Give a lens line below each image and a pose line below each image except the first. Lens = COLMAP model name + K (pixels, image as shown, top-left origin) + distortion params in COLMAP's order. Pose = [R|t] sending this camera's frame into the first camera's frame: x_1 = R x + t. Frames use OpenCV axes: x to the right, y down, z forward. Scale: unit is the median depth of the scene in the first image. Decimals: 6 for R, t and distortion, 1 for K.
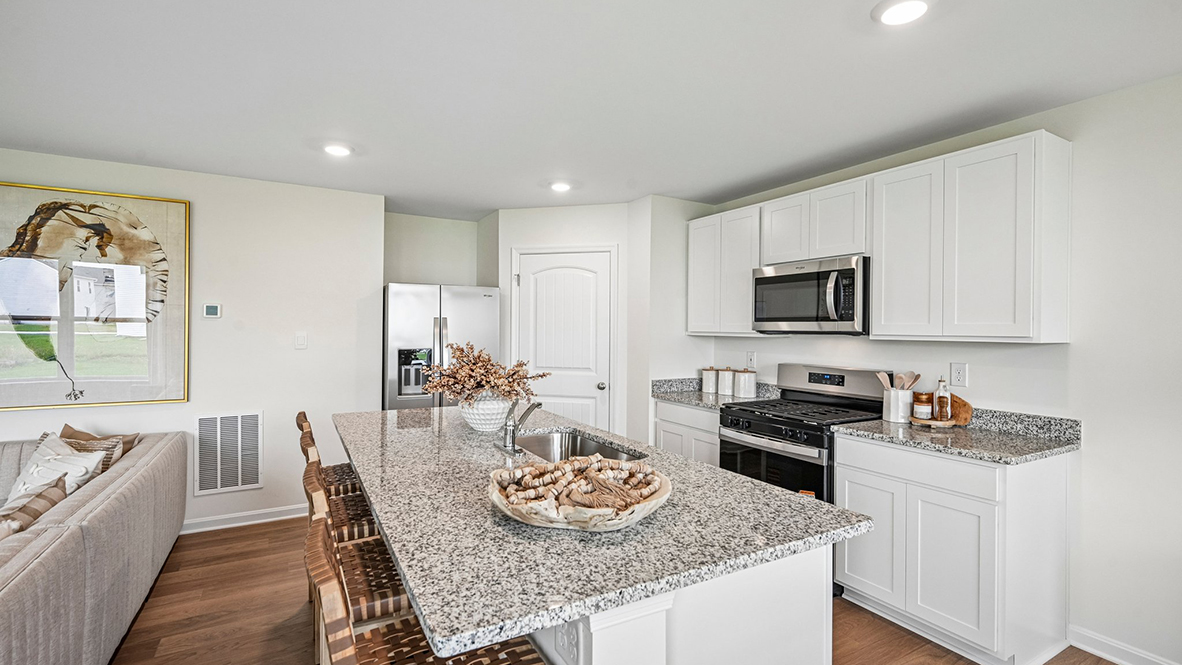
lens RADIAL K [[525.9, 0, 589.8], [0, 525.9, 327.9], [0, 0, 1]] dist [-0.001119, 0.000535]
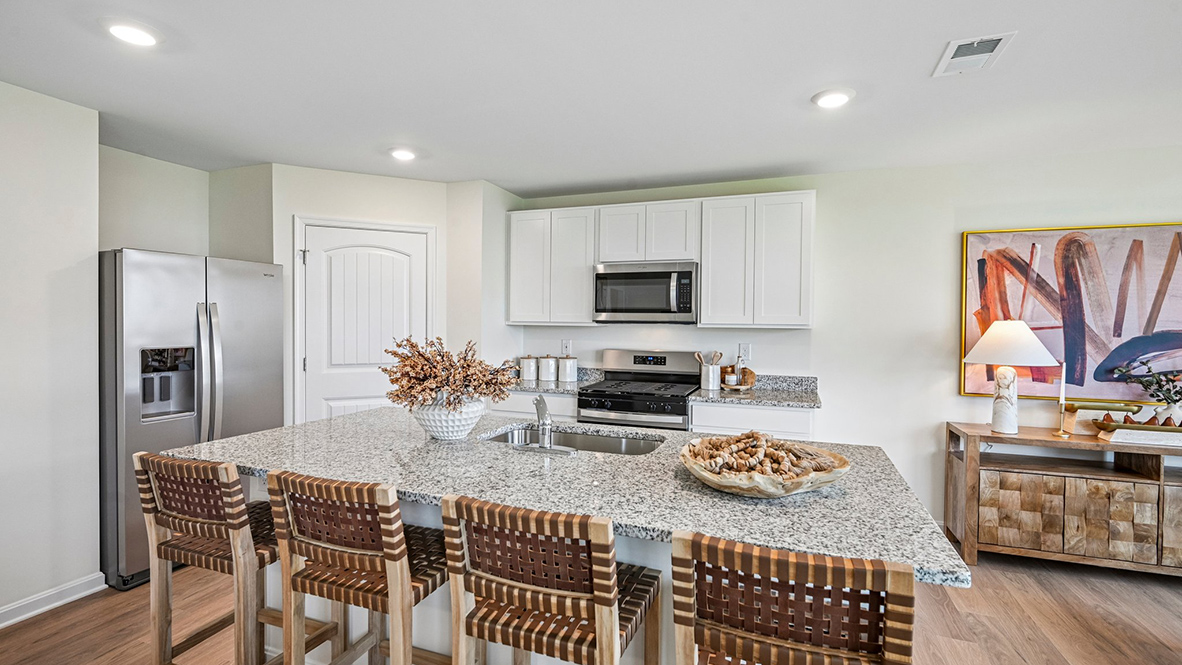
lens RADIAL K [[525.9, 0, 589.8], [0, 525.9, 327.9], [0, 0, 1]] dist [-0.001119, 0.000535]
pose [[0.772998, -0.010982, 0.634313, -0.425608], [-0.002515, 0.999789, 0.020374, -0.001938], [-0.634403, -0.017344, 0.772808, 0.151050]]
